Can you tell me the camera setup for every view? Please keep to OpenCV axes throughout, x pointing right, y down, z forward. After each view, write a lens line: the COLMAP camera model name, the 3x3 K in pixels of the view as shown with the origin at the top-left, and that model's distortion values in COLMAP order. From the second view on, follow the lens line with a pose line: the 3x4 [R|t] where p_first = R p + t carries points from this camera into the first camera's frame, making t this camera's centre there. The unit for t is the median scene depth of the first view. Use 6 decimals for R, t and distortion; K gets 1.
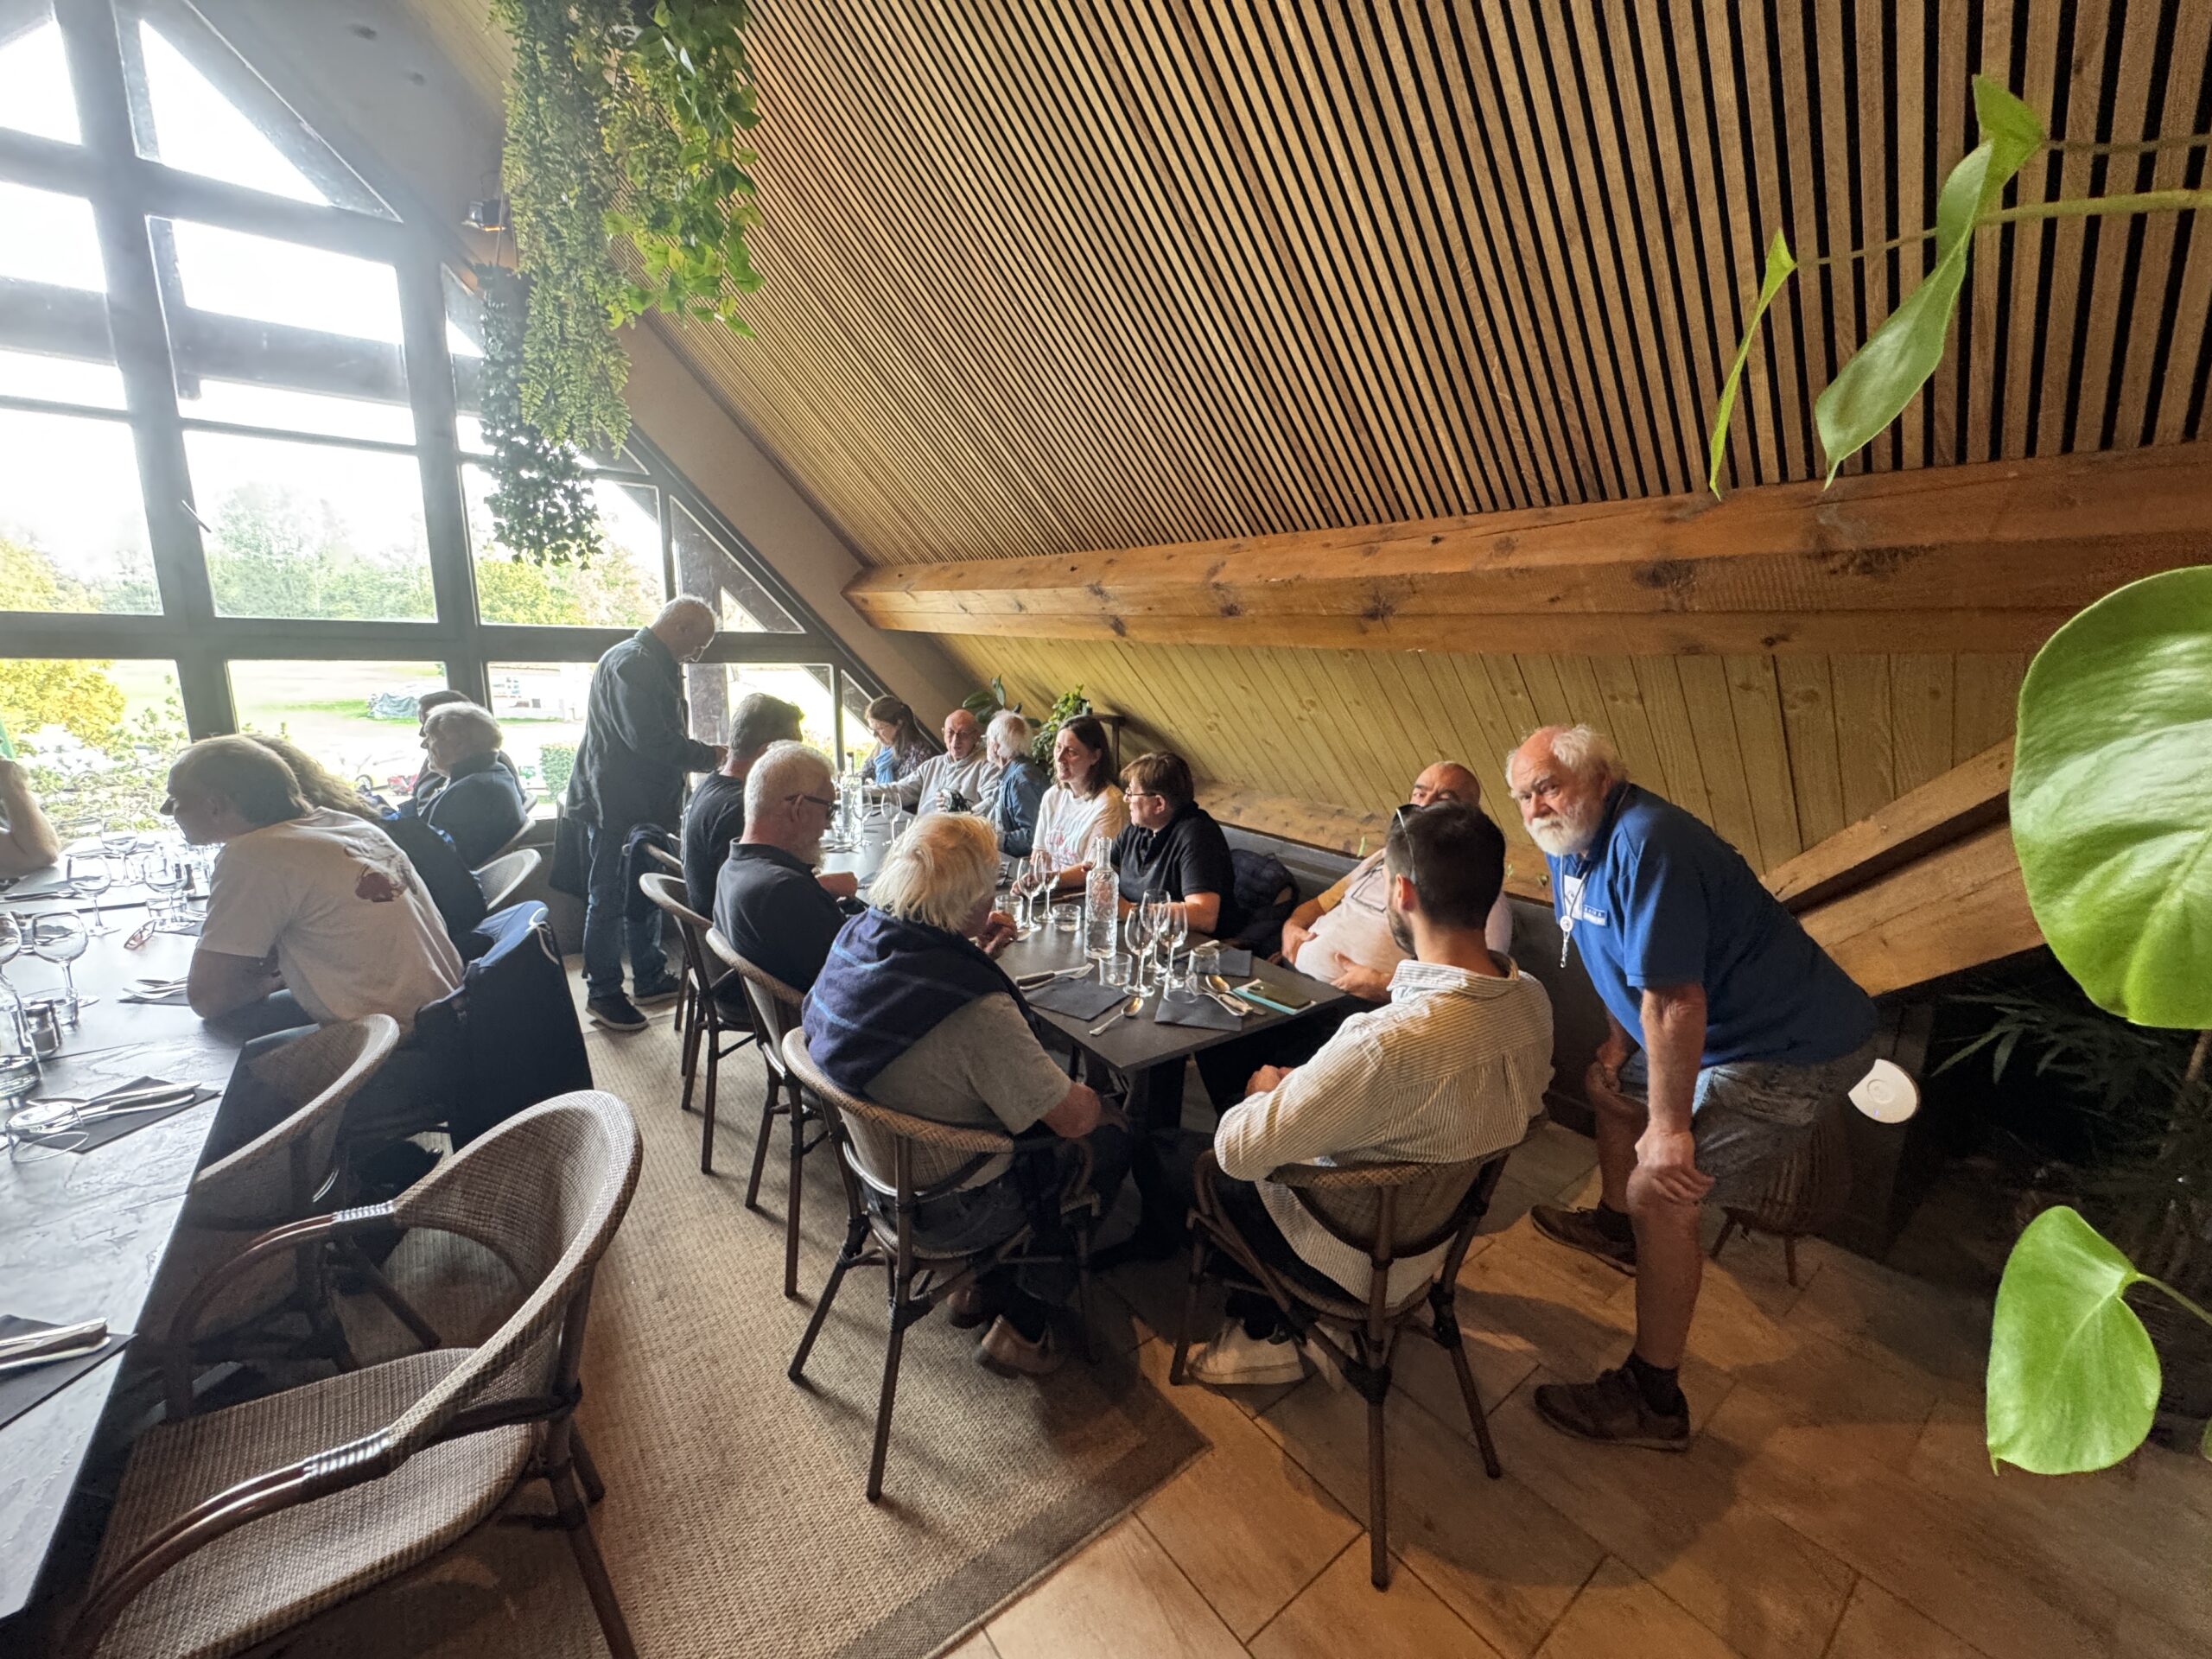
lens RADIAL K [[888.1, 0, 1106.0], [0, 888.1, 829.5], [0, 0, 1]] dist [0.002279, 0.000195]
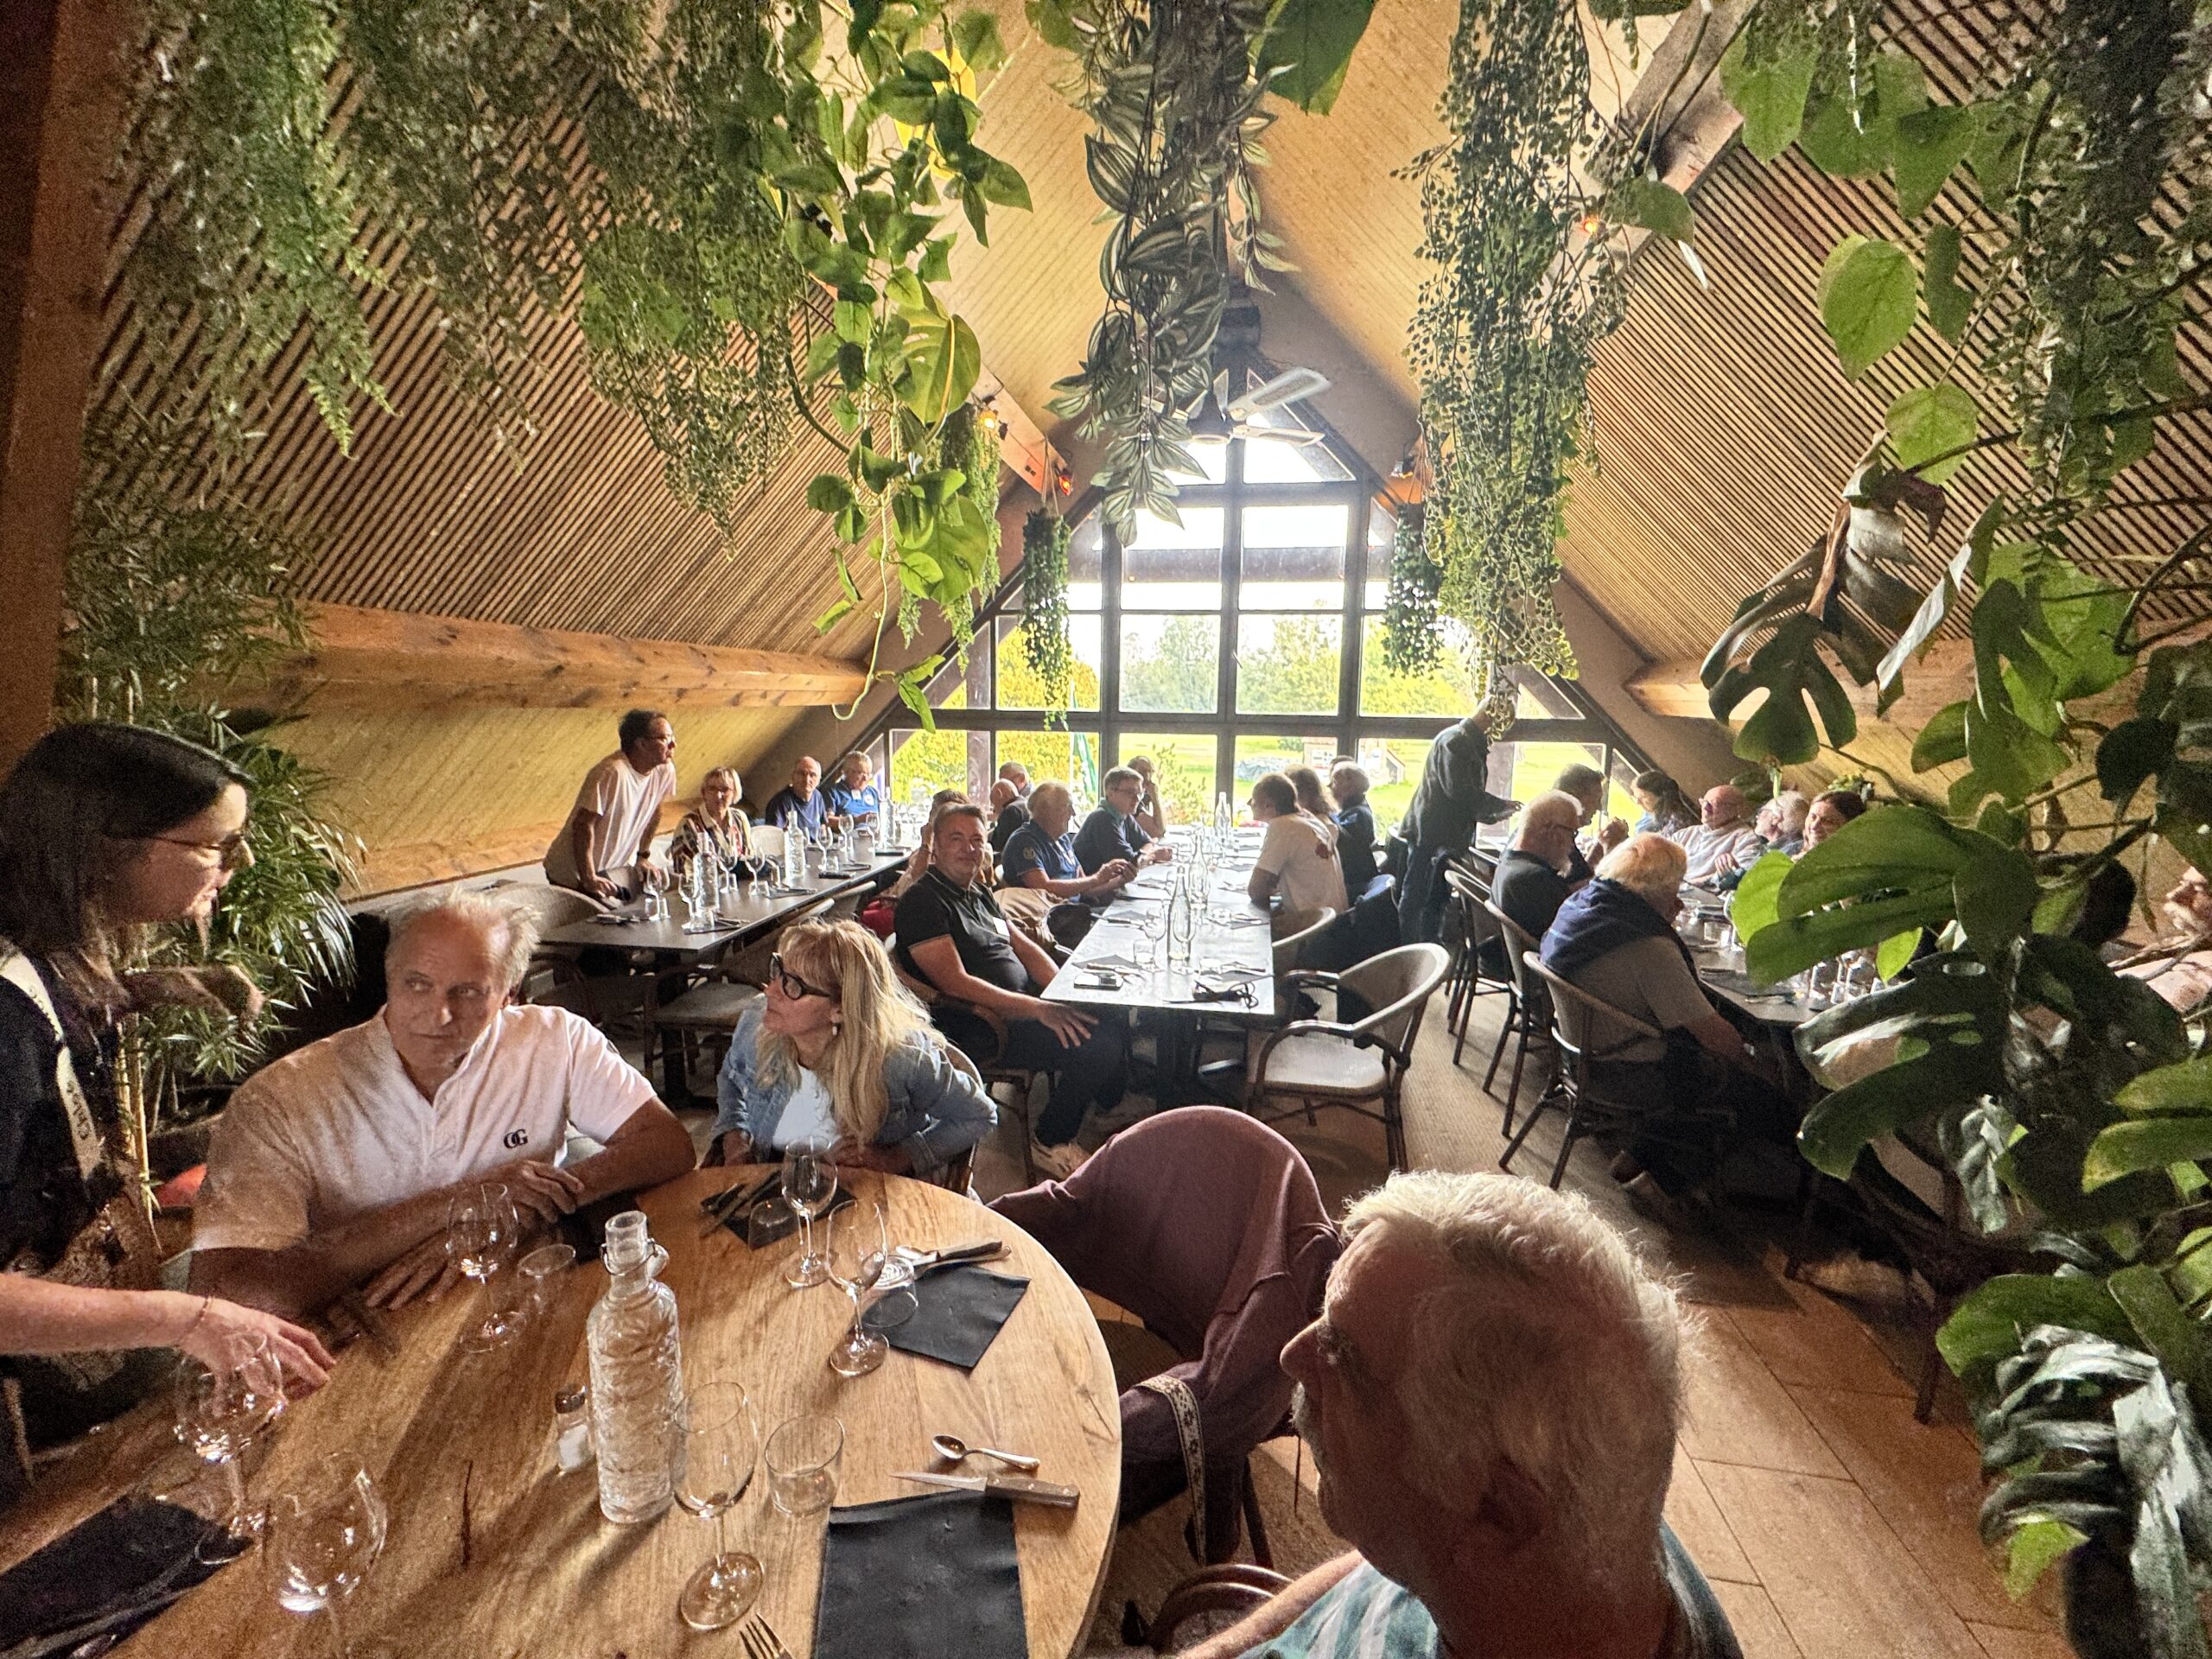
lens RADIAL K [[888.1, 0, 1106.0], [0, 888.1, 829.5], [0, 0, 1]] dist [0.002279, 0.000195]
pose [[0.676991, 0.082520, -0.731350, 0.176953], [-0.148077, 0.988647, -0.025519, 0.085069], [0.720941, 0.125572, 0.681524, -0.422158]]
